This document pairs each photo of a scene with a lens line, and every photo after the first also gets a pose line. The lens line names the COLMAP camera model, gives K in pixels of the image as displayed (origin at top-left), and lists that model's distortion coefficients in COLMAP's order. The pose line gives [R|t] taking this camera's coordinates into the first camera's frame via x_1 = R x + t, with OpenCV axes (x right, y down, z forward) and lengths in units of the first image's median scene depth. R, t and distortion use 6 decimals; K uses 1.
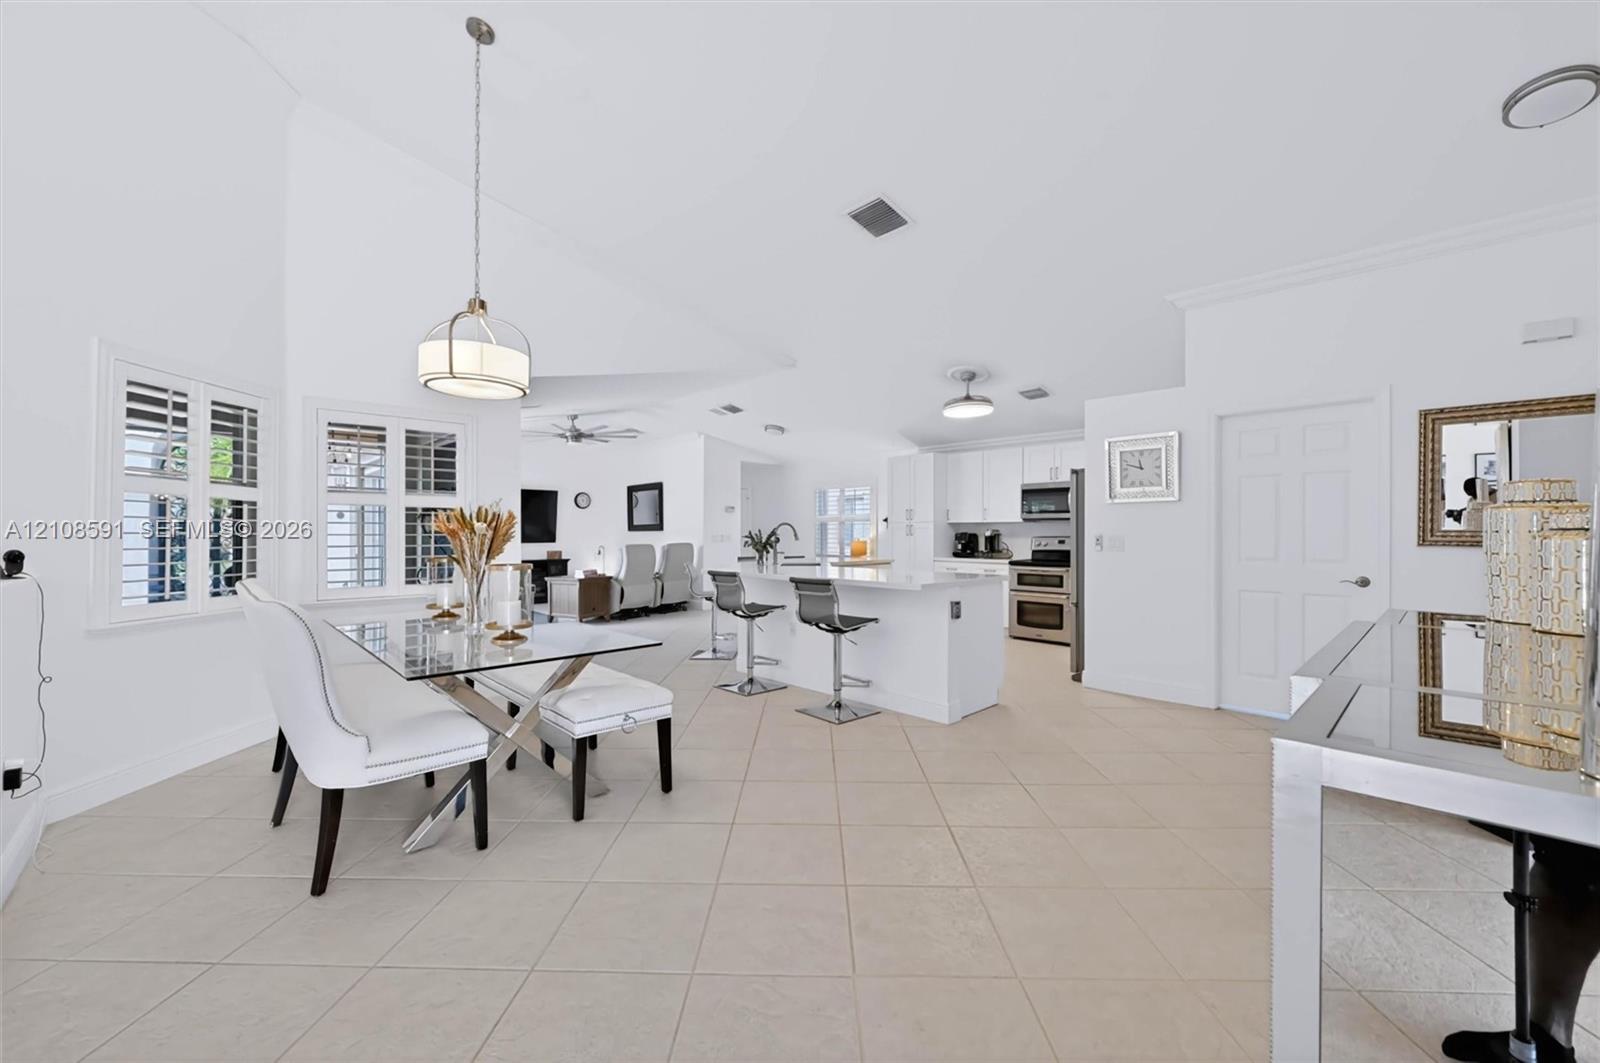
lens RADIAL K [[639.4, 0, 793.4], [0, 639.4, 532.7], [0, 0, 1]] dist [-0.000990, -0.000075]
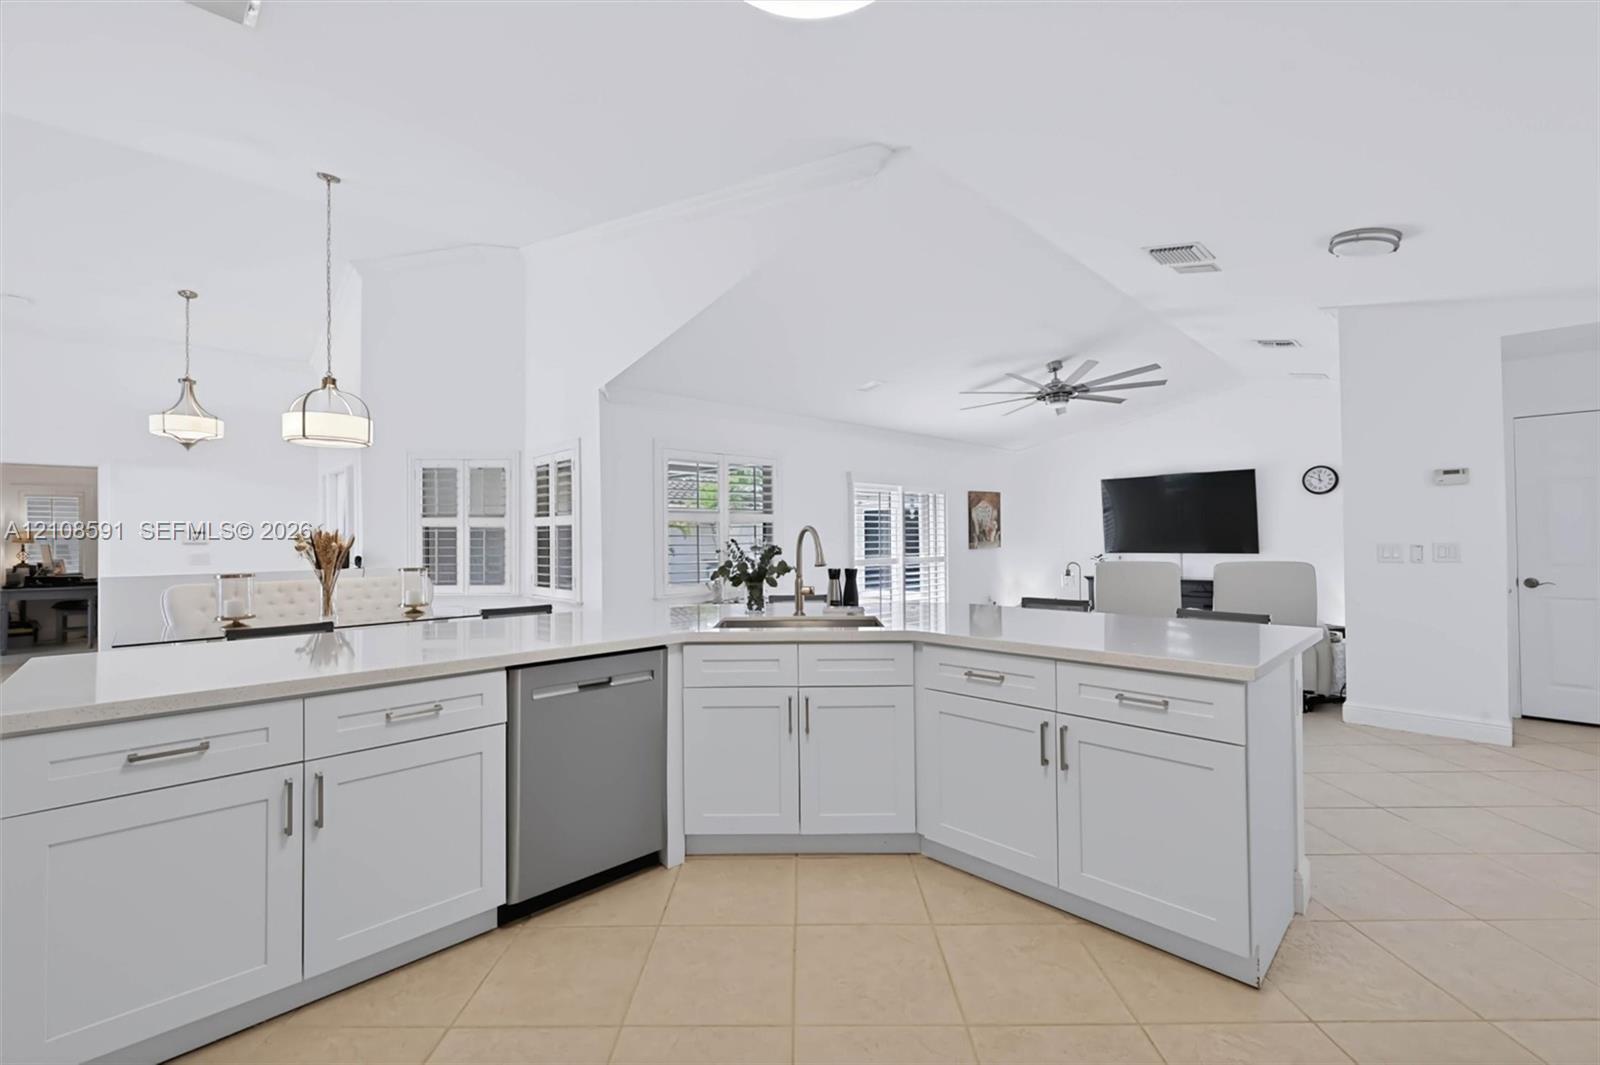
lens RADIAL K [[670.9, 0, 800.0], [0, 670.9, 532.5], [0, 0, 1]] dist [0.000078, 0.000029]
pose [[0.020158, -0.012292, -0.999721, 0.317206], [0.009445, 0.999882, -0.012103, -0.001850], [0.999752, -0.009199, 0.020272, 0.660911]]
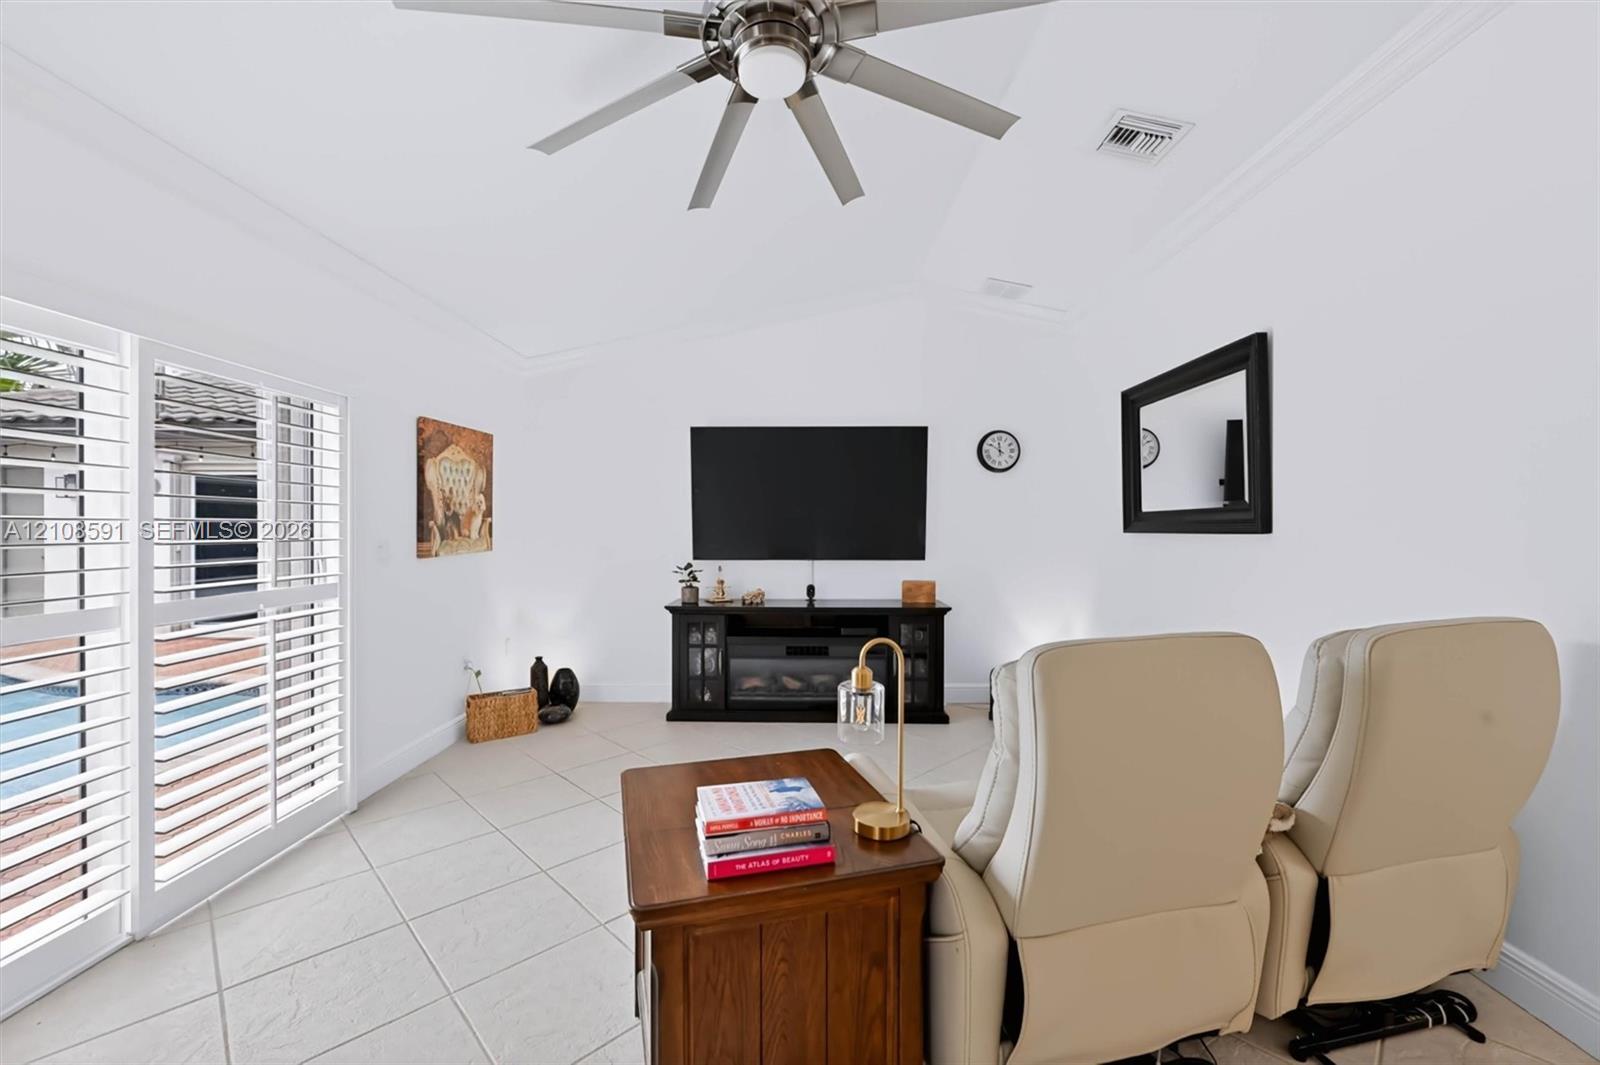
lens RADIAL K [[639.4, 0, 793.4], [0, 639.4, 533.7], [0, 0, 1]] dist [-0.000990, -0.000075]
pose [[0.720960, 0.006916, -0.692942, -0.189735], [-0.001173, 0.999961, 0.008761, -0.005401], [0.692976, -0.005504, 0.720940, 0.796614]]
